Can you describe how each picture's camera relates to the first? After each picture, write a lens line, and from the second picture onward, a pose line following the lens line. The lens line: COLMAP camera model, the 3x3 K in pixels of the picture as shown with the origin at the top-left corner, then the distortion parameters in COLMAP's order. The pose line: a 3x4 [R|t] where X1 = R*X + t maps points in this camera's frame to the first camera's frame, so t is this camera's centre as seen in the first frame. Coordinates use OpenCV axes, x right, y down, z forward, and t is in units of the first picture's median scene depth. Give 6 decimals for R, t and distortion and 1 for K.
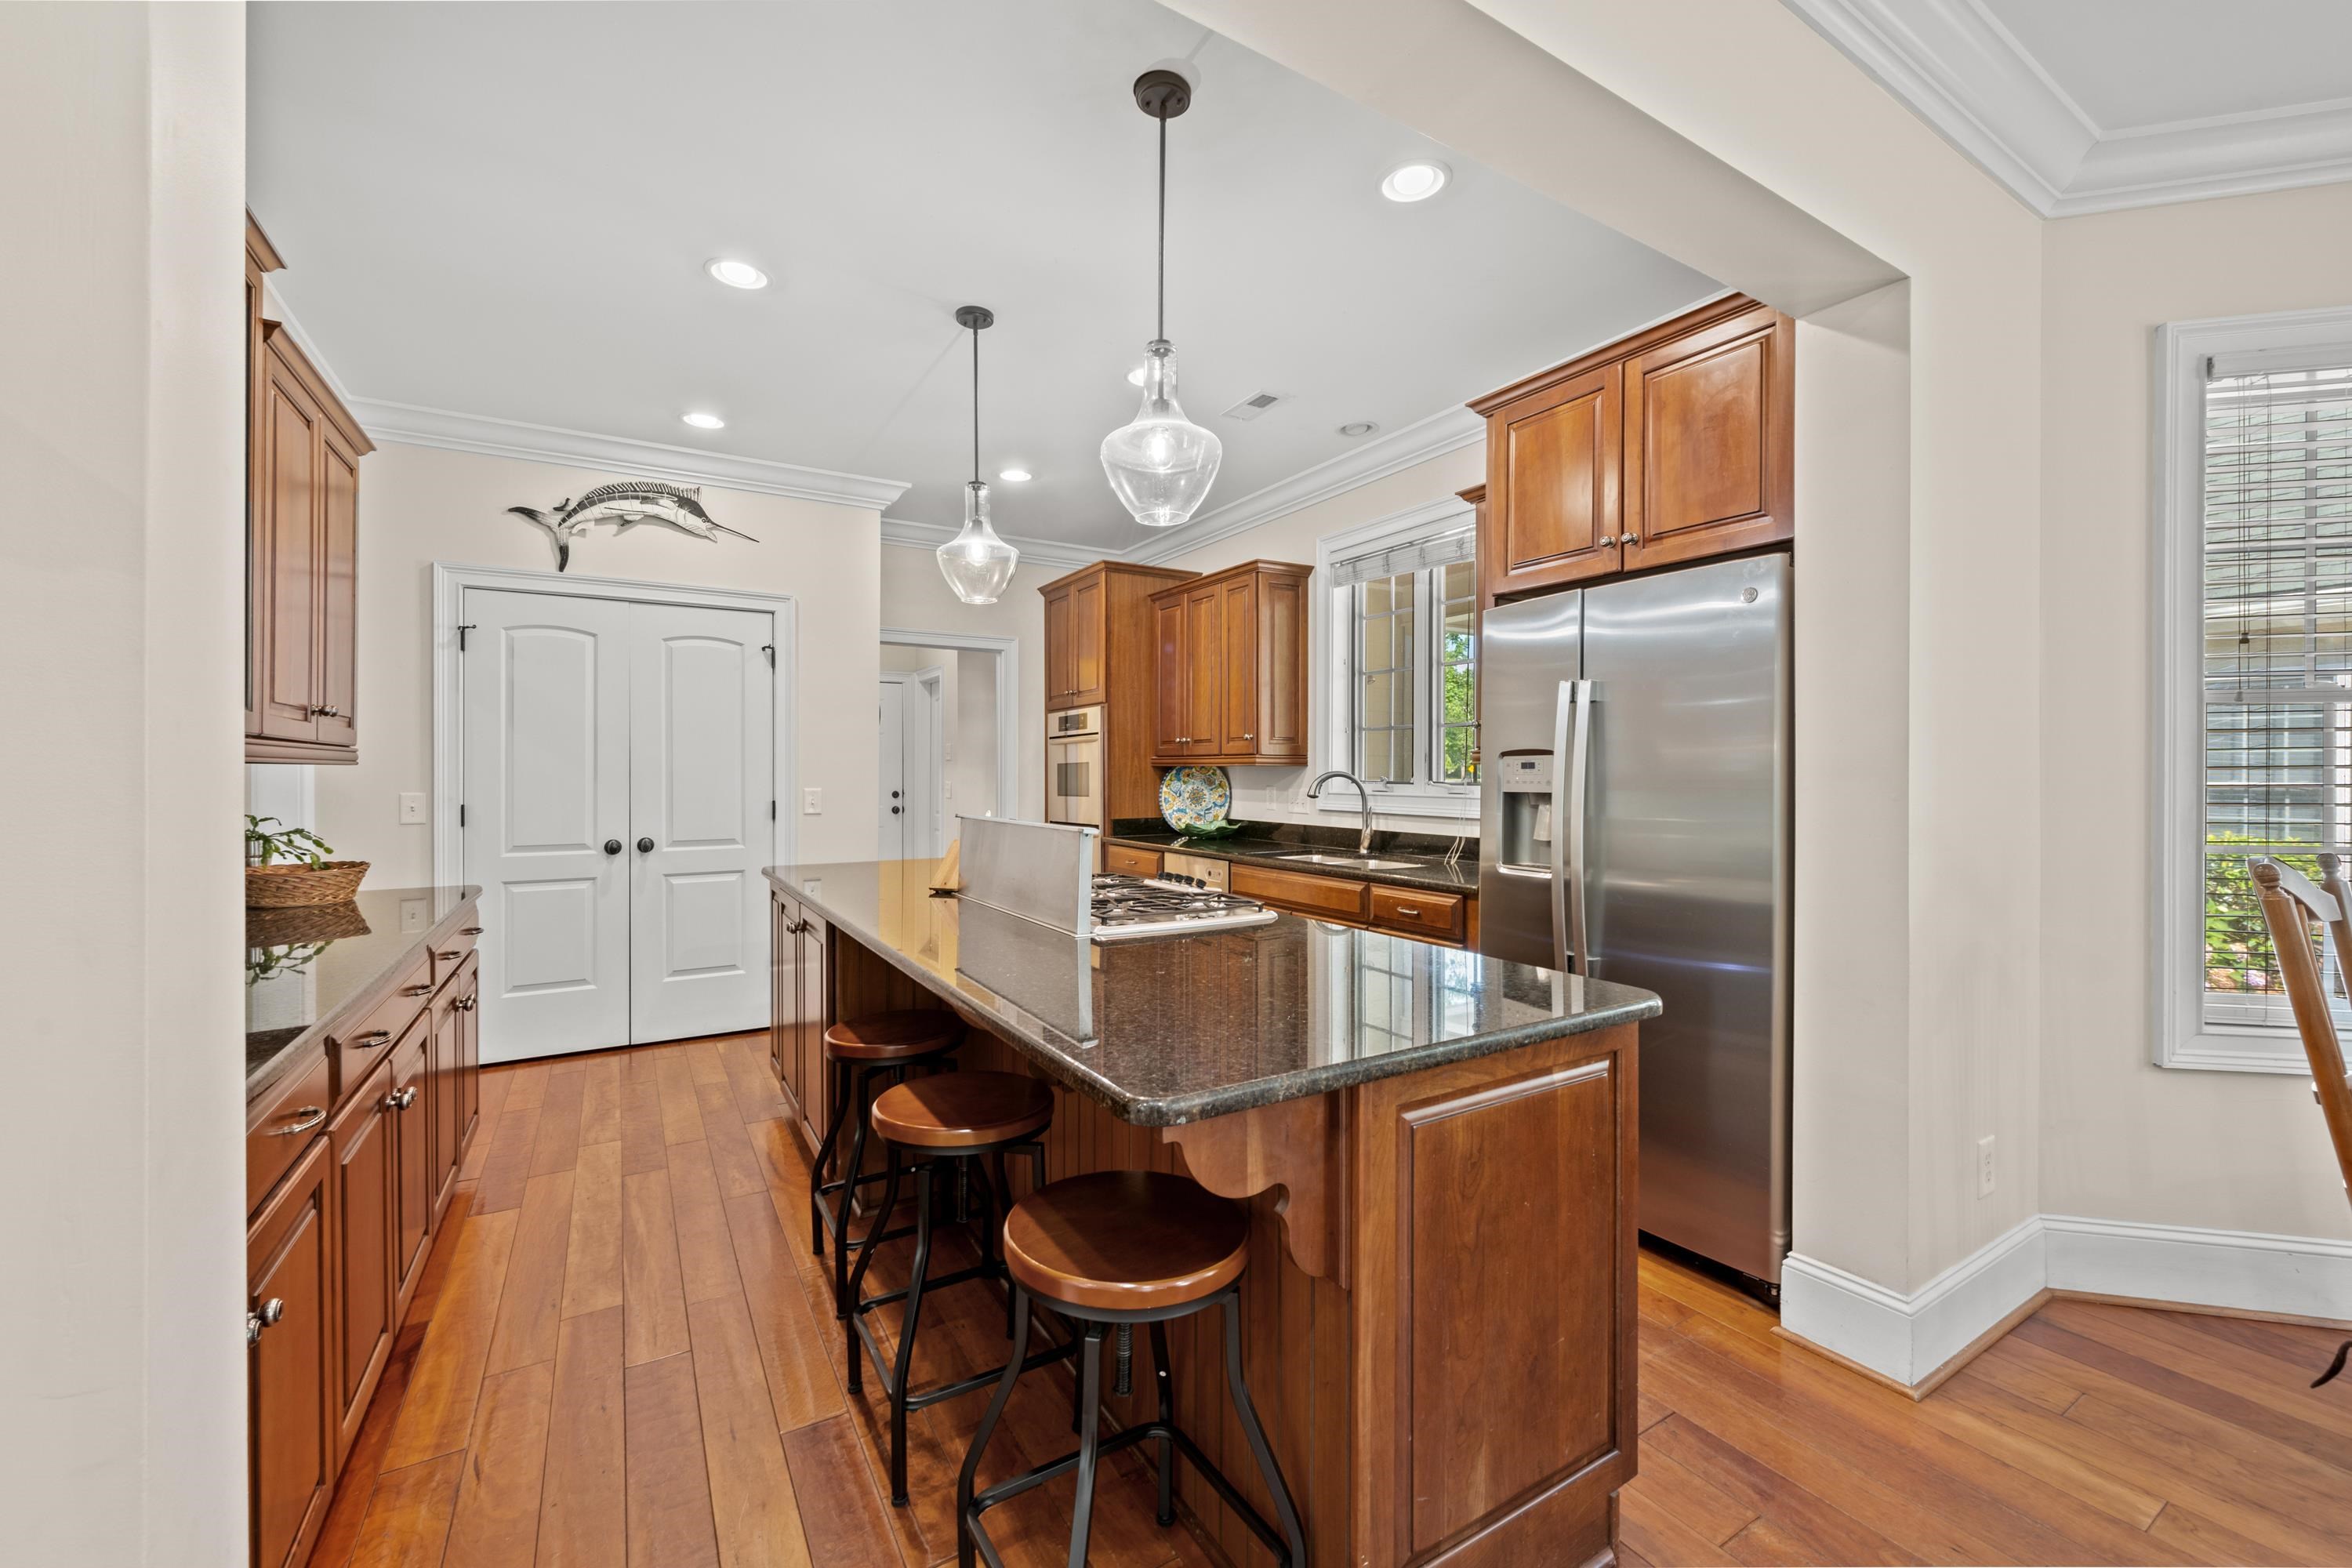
lens RADIAL K [[939.3, 0, 1195.5], [0, 939.3, 780.3], [0, 0, 1]] dist [-0.001127, -0.000446]
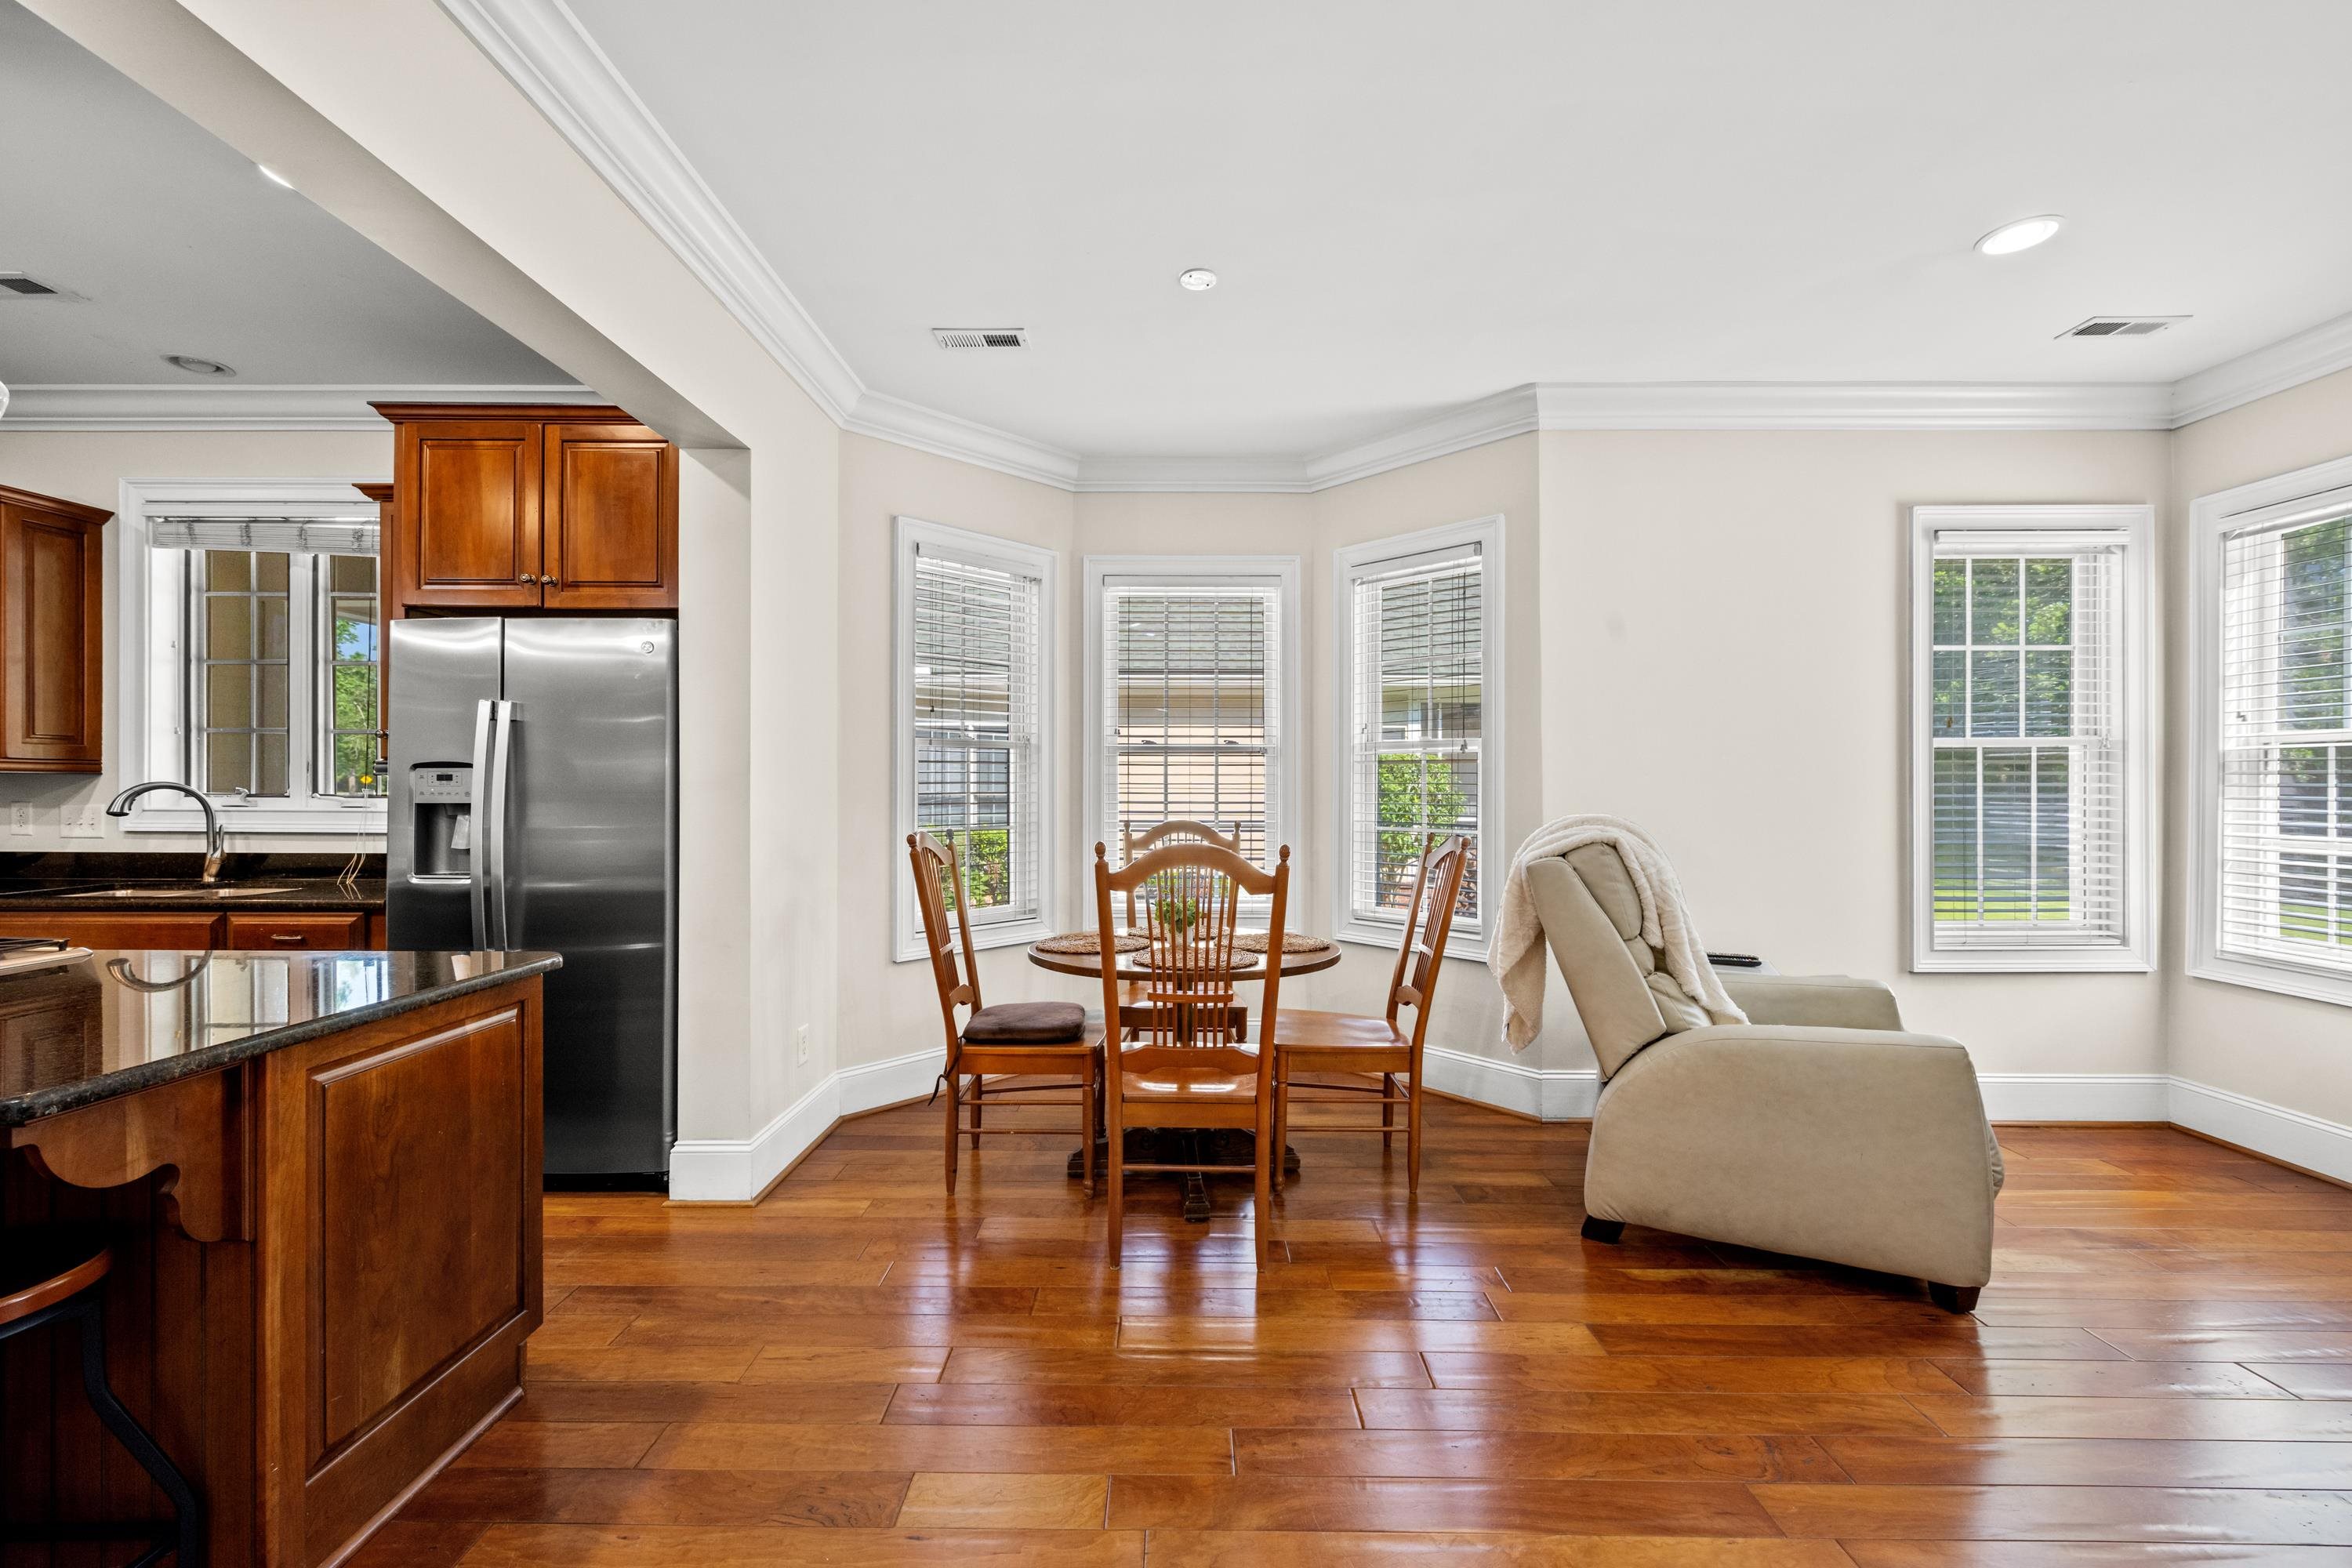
lens RADIAL K [[939.3, 0, 1163.0], [0, 939.3, 787.0], [0, 0, 1]] dist [-0.001127, -0.000446]
pose [[0.548246, 0.000824, 0.836317, -0.099846], [0.004152, 0.999985, -0.003707, 0.002851], [-0.836307, 0.005504, 0.548234, -0.297747]]
